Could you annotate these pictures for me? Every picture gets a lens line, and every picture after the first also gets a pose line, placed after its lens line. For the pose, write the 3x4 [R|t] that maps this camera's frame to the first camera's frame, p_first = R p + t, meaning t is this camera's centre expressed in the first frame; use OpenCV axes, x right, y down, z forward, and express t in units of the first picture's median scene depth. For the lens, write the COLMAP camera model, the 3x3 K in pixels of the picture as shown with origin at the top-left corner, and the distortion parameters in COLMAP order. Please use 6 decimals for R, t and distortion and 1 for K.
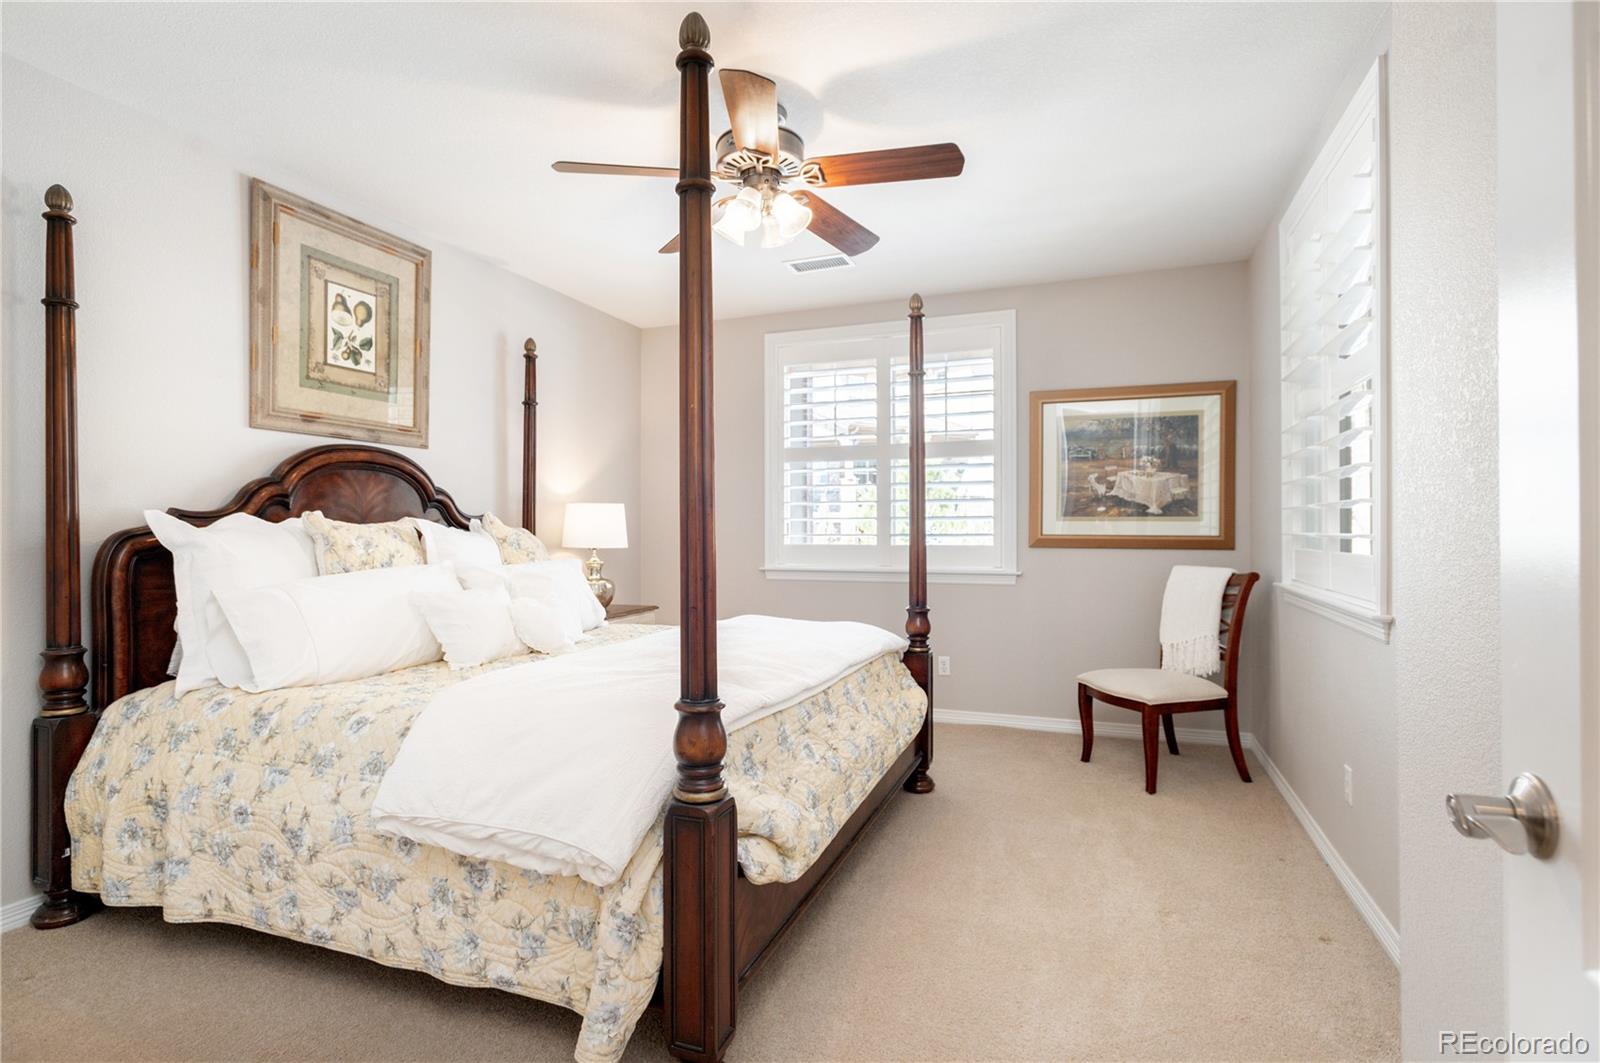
lens RADIAL K [[793.6, 0, 800.8], [0, 793.6, 524.0], [0, 0, 1]] dist [-0.000094, -0.000352]
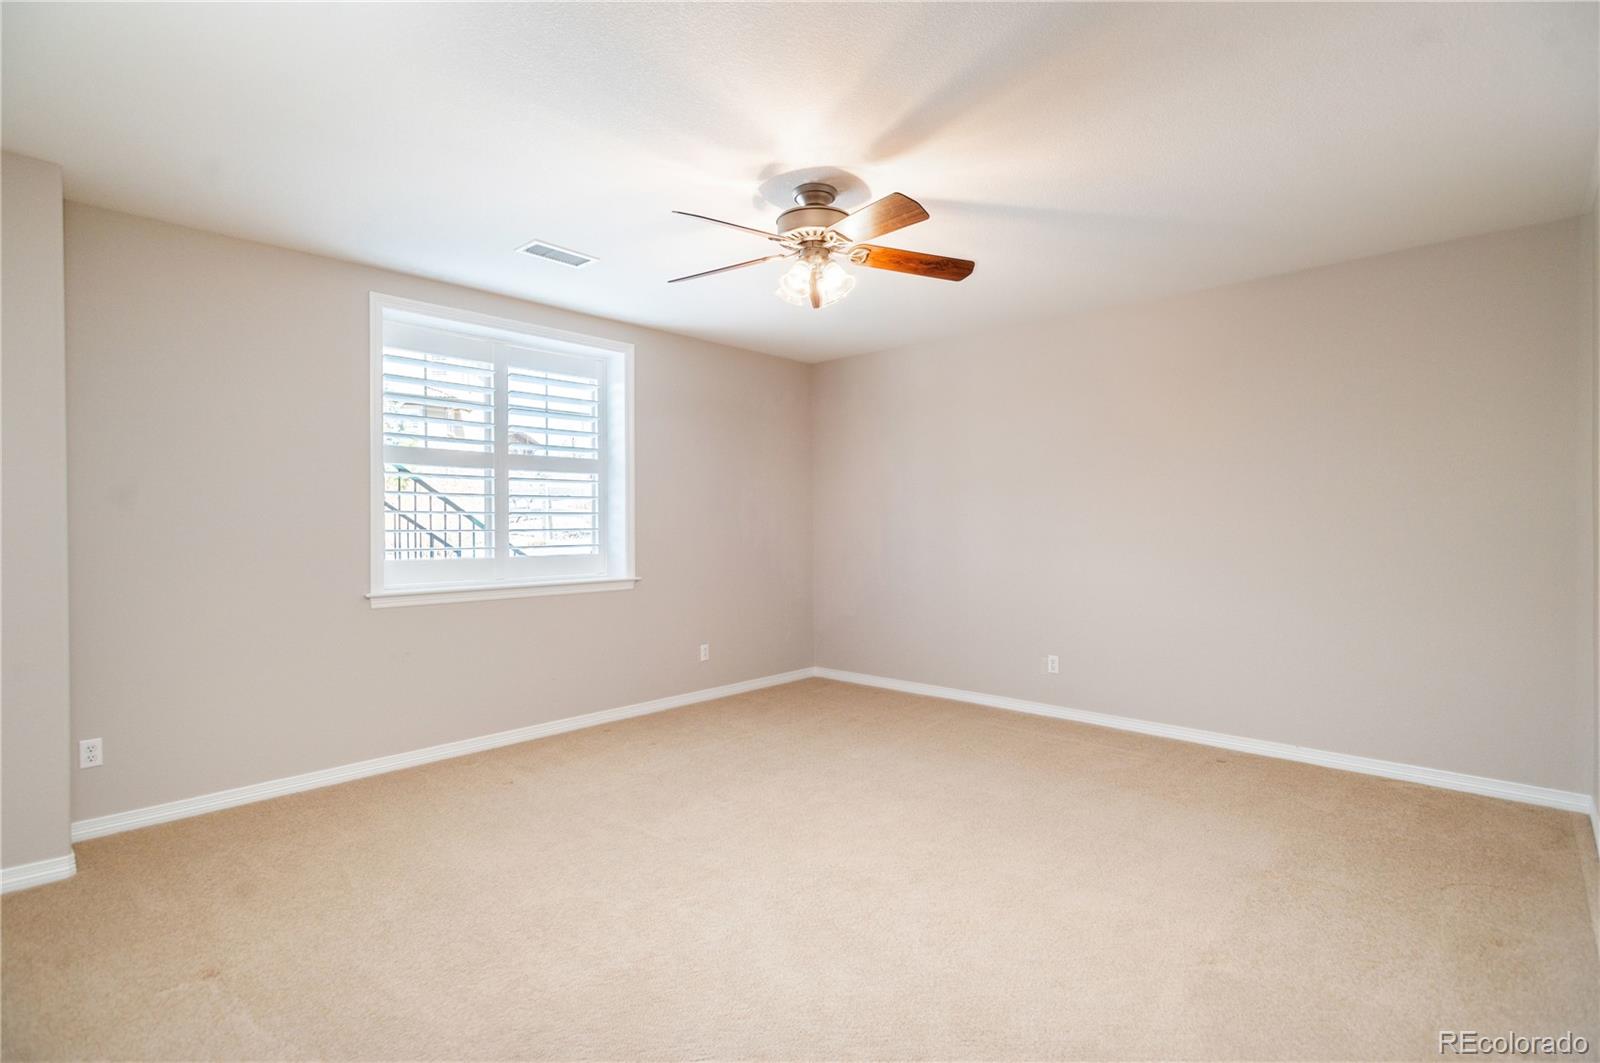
lens RADIAL K [[793.6, 0, 800.8], [0, 793.6, 524.0], [0, 0, 1]] dist [-0.000094, -0.000352]
pose [[0.374268, -0.002603, 0.927317, -0.656420], [0.002512, 0.999995, 0.001793, -0.017706], [-0.927317, 0.001658, 0.374273, 0.312938]]
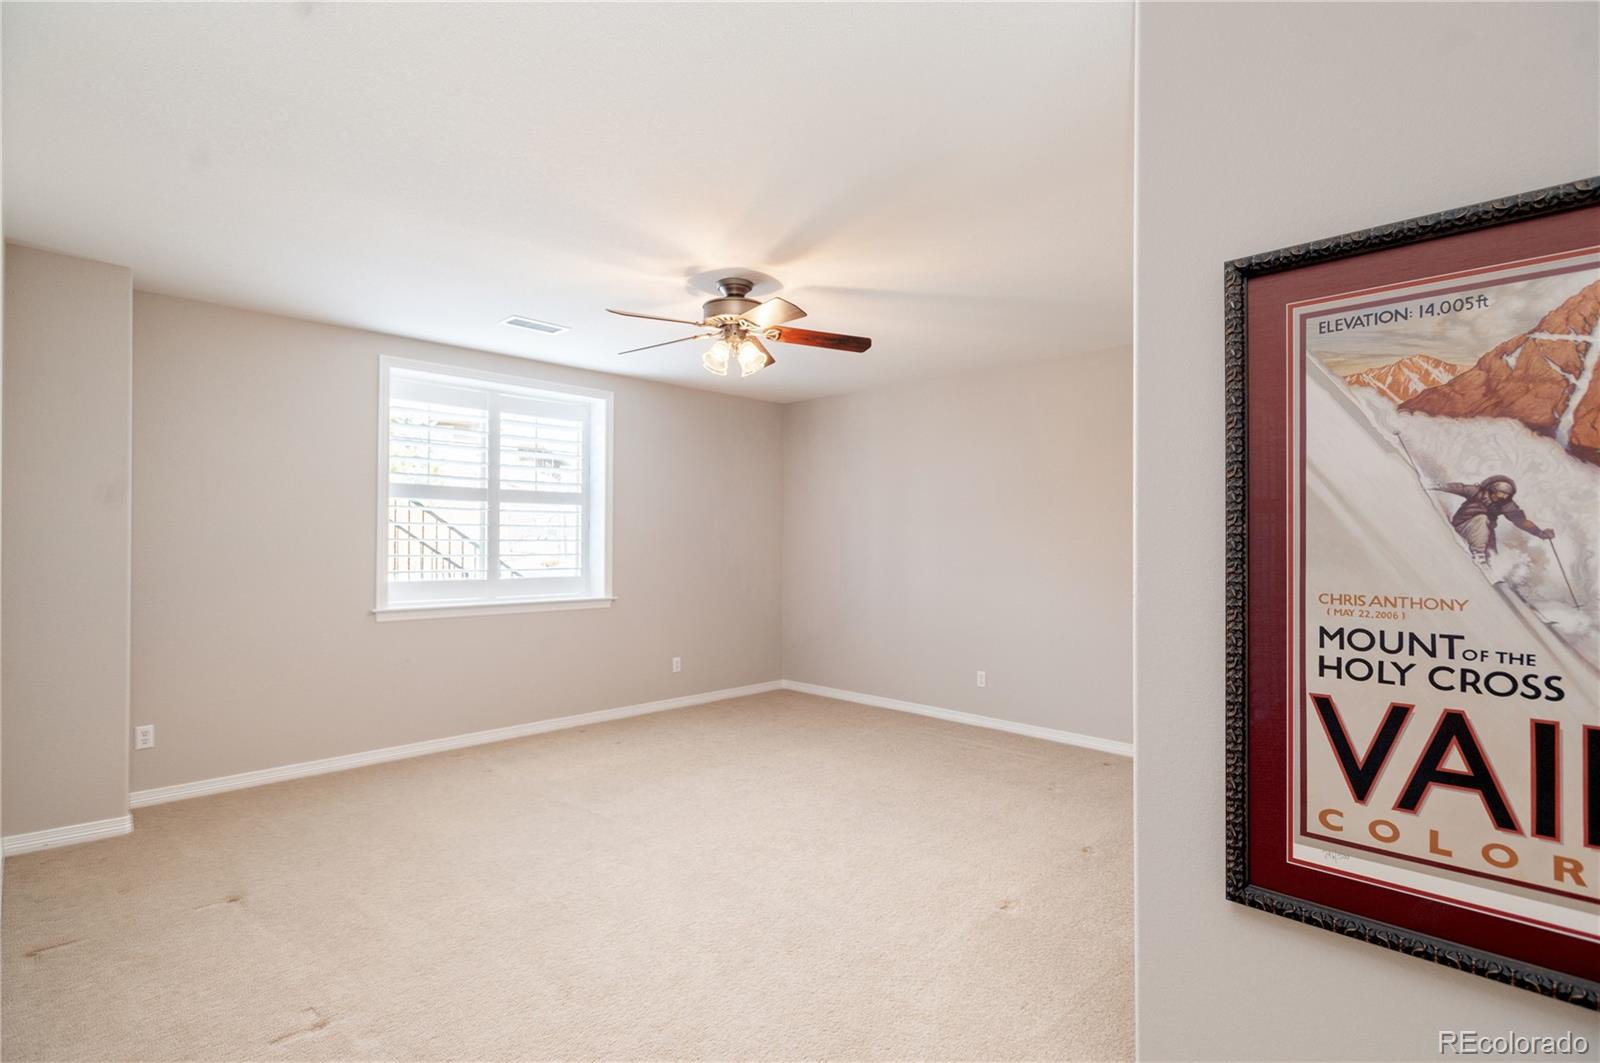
lens RADIAL K [[782.6, 0, 800.0], [0, 782.6, 531.5], [0, 0, 1]] dist [-0.001711, -0.000114]
pose [[0.399785, 0.014832, 0.916489, -0.730262], [-0.006533, 0.999890, -0.013332, -0.030602], [-0.916585, -0.000658, 0.399838, 0.180577]]
